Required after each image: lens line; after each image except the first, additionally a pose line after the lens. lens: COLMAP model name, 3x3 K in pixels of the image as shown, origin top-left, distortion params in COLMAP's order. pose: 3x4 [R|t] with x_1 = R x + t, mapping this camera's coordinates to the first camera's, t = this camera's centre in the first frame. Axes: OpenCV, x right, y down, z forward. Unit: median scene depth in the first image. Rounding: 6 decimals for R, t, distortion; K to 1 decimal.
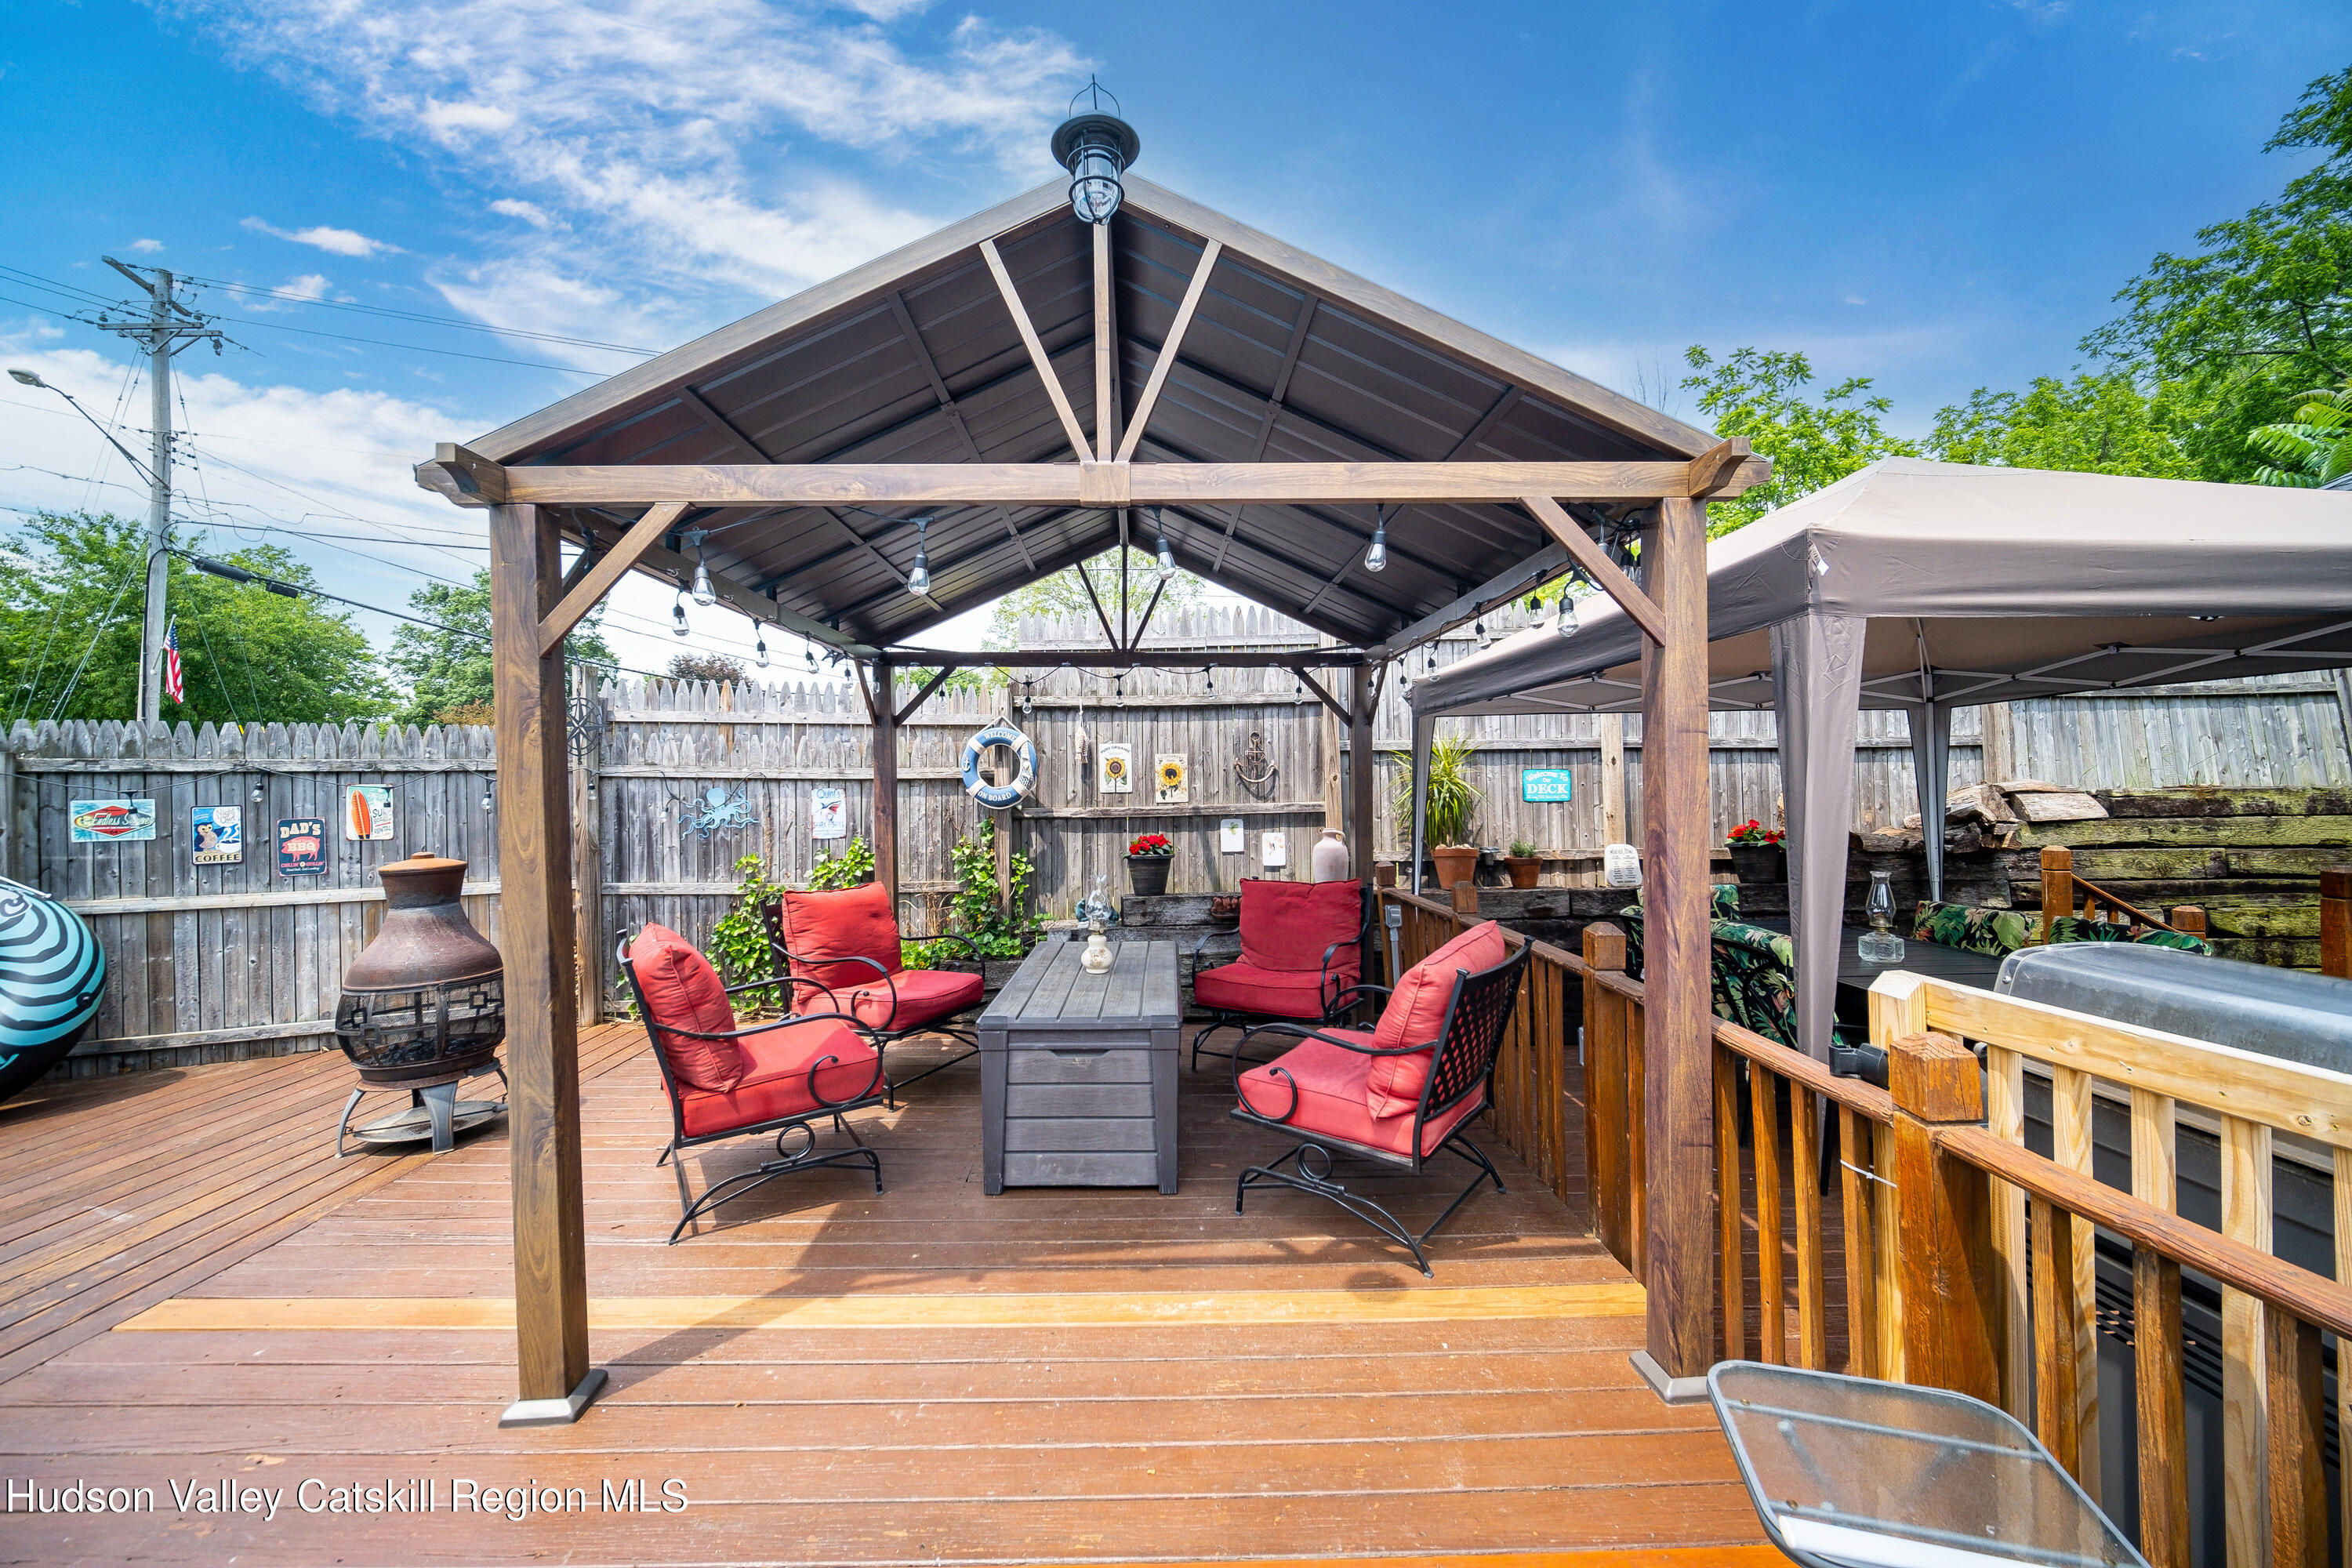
lens RADIAL K [[907.8, 0, 1166.9], [0, 907.8, 773.0], [0, 0, 1]] dist [-0.007730, 0.000402]
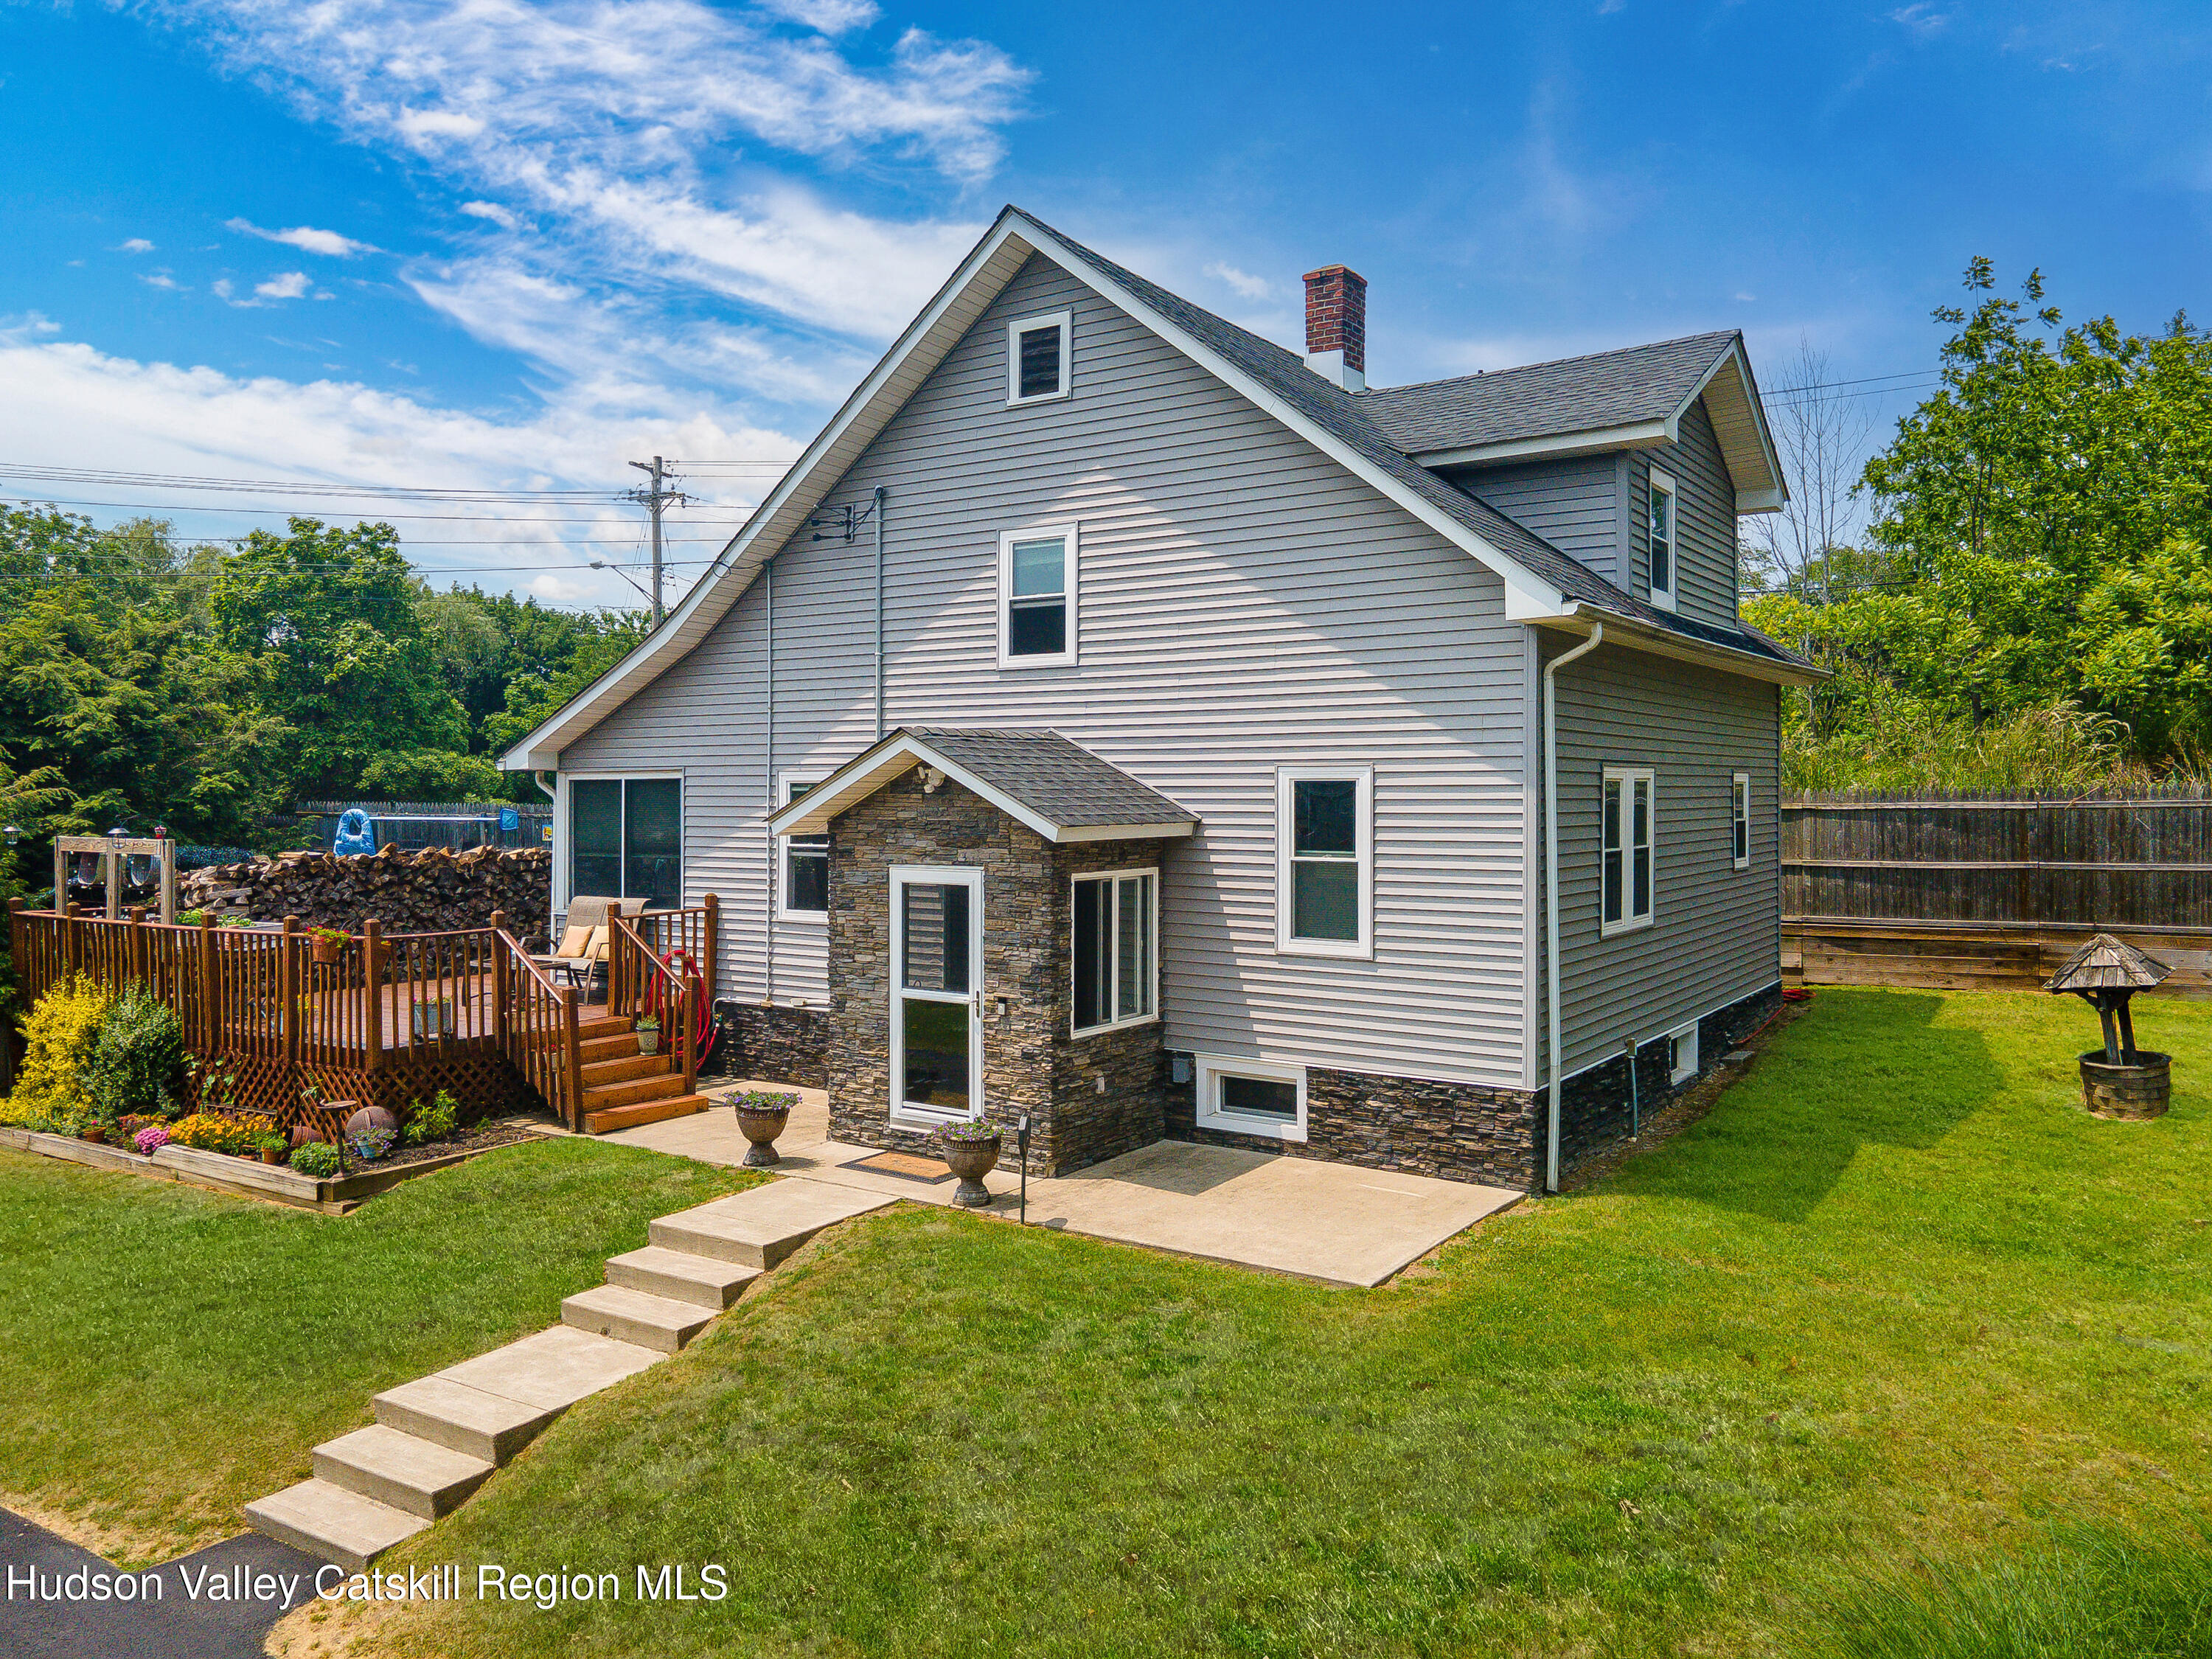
lens RADIAL K [[1620.8, 0, 1106.0], [0, 1620.8, 829.5], [0, 0, 1]] dist [0.085411, 0.002797]
pose [[0.821918, 0.031425, -0.568738, 3.798481], [-0.012494, 0.999231, 0.037155, -0.200315], [0.569468, -0.023432, 0.821679, -2.945763]]
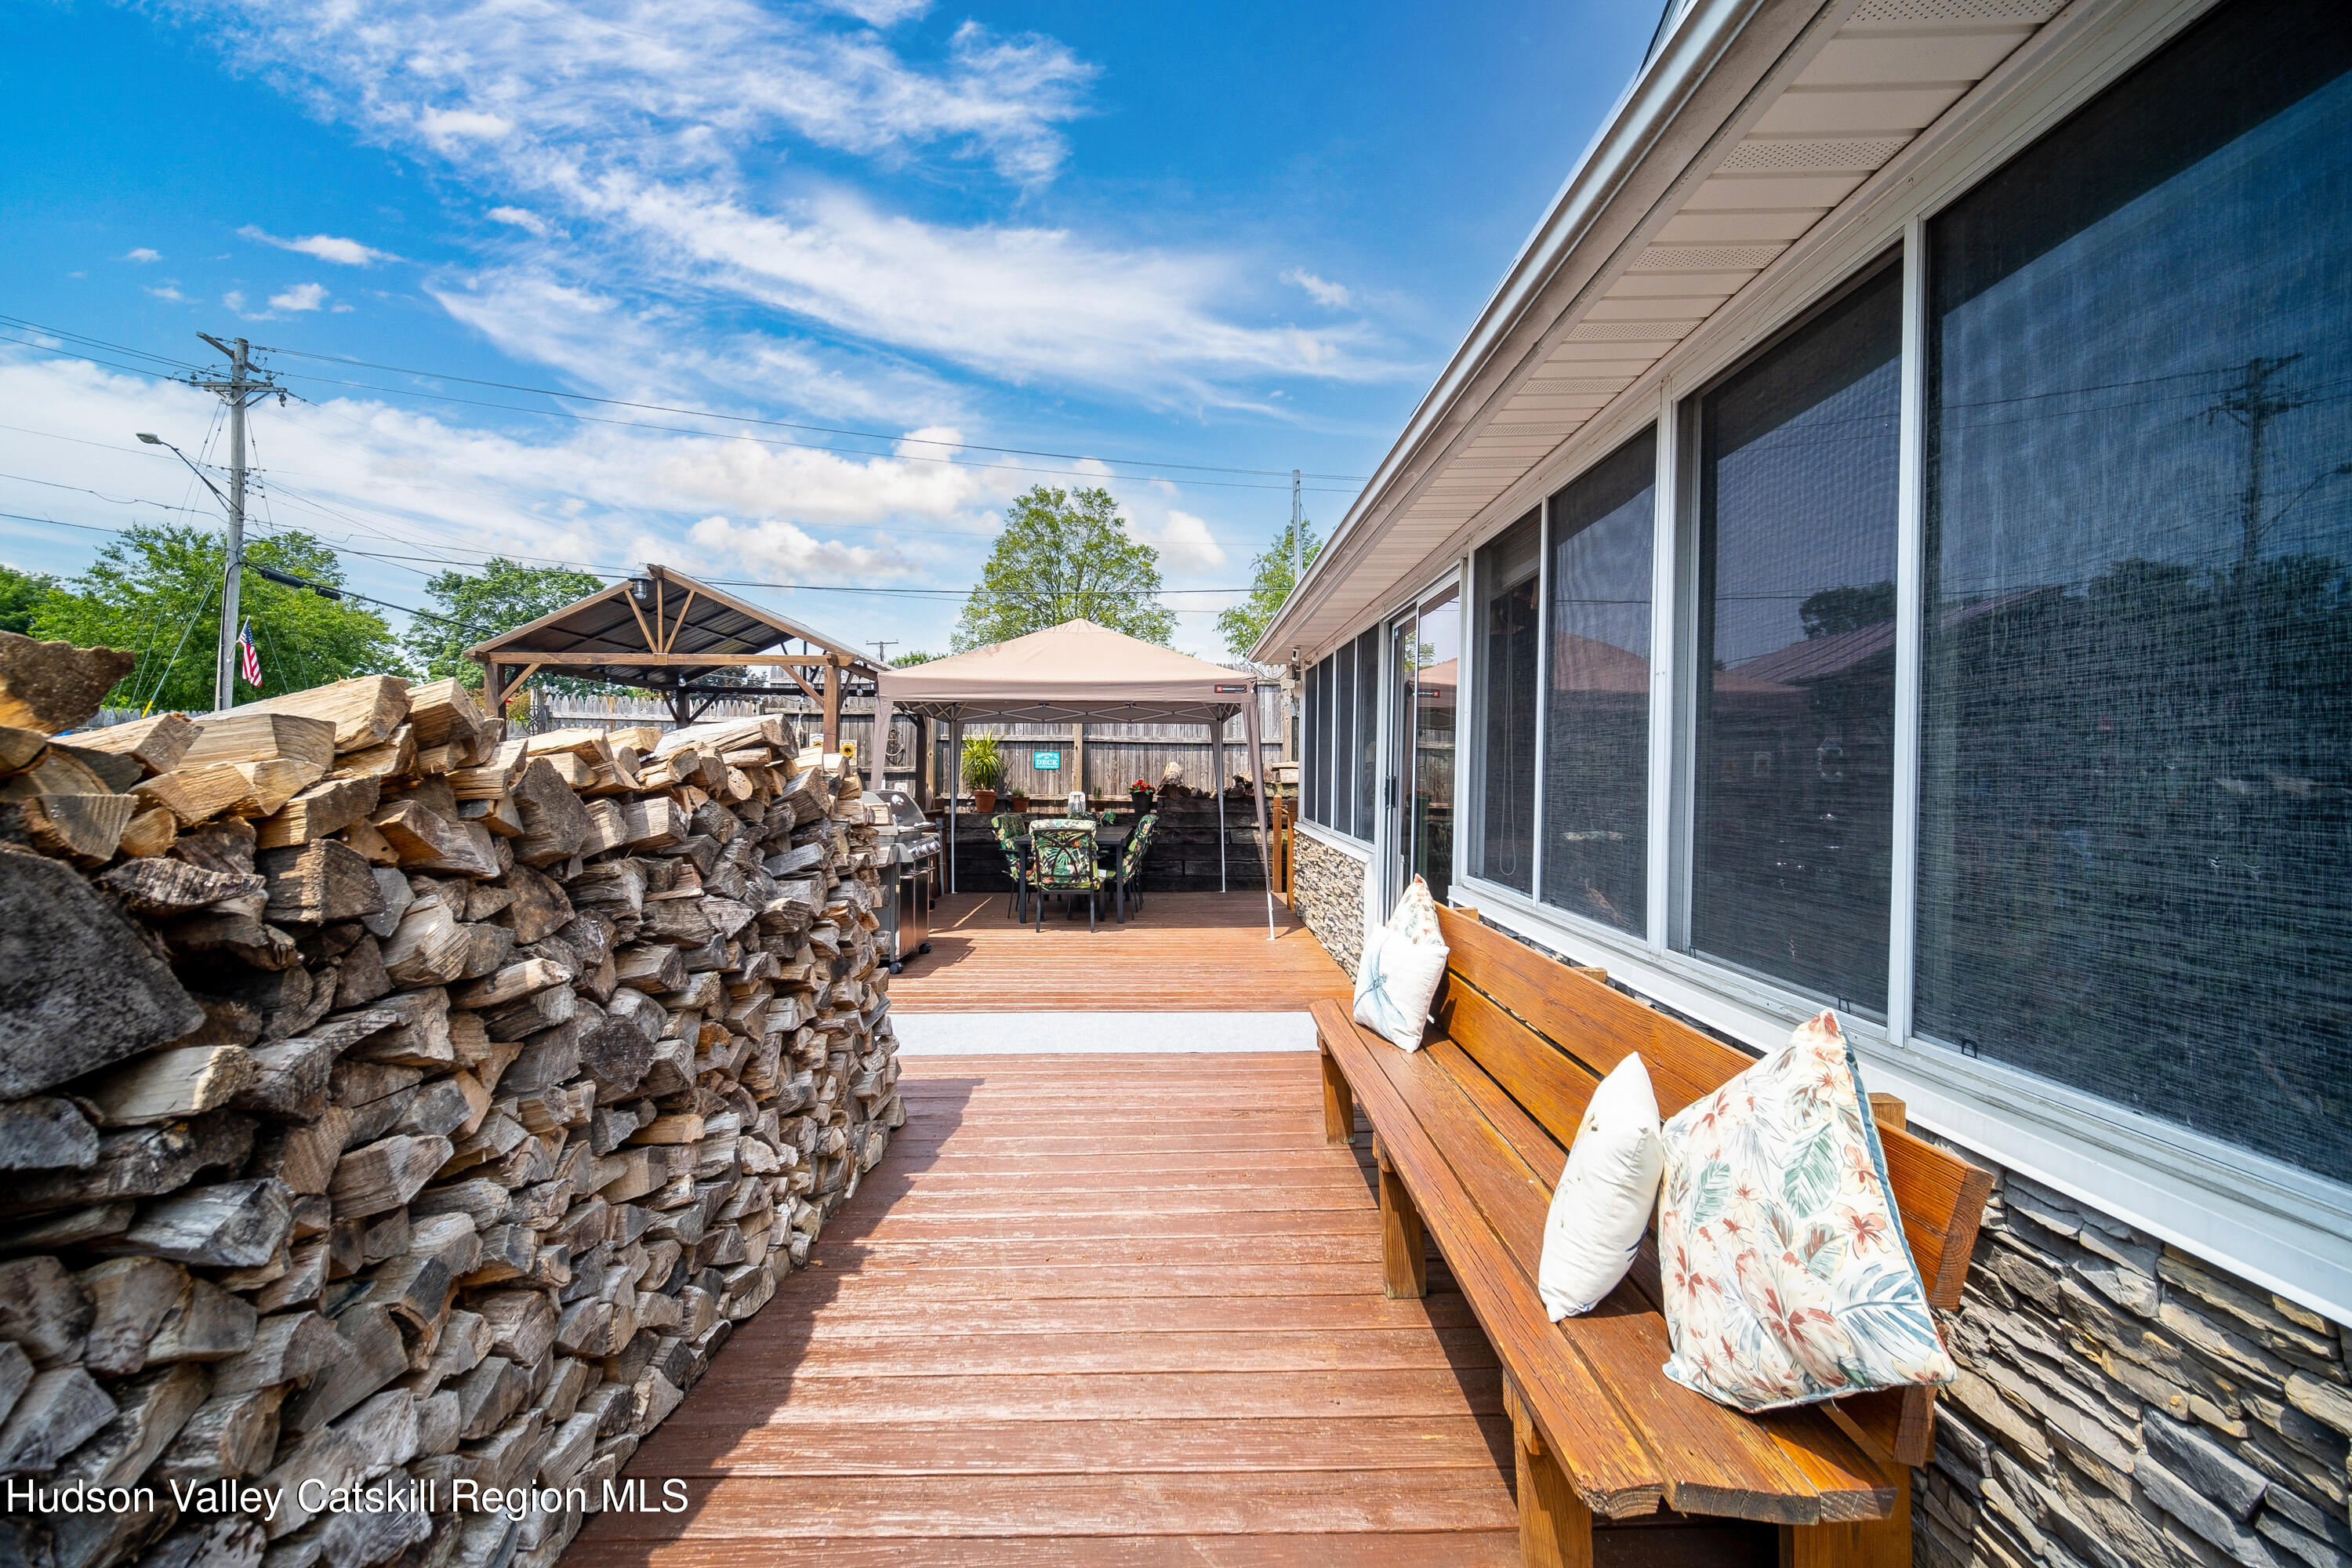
lens RADIAL K [[921.2, 0, 1158.0], [0, 921.2, 777.7], [0, 0, 1]] dist [0.009866, -0.007772]
pose [[0.999492, 0.021308, -0.023692, 0.727849], [-0.020973, 0.999678, 0.014290, 0.016776], [0.023989, -0.013786, 0.999617, -0.941003]]
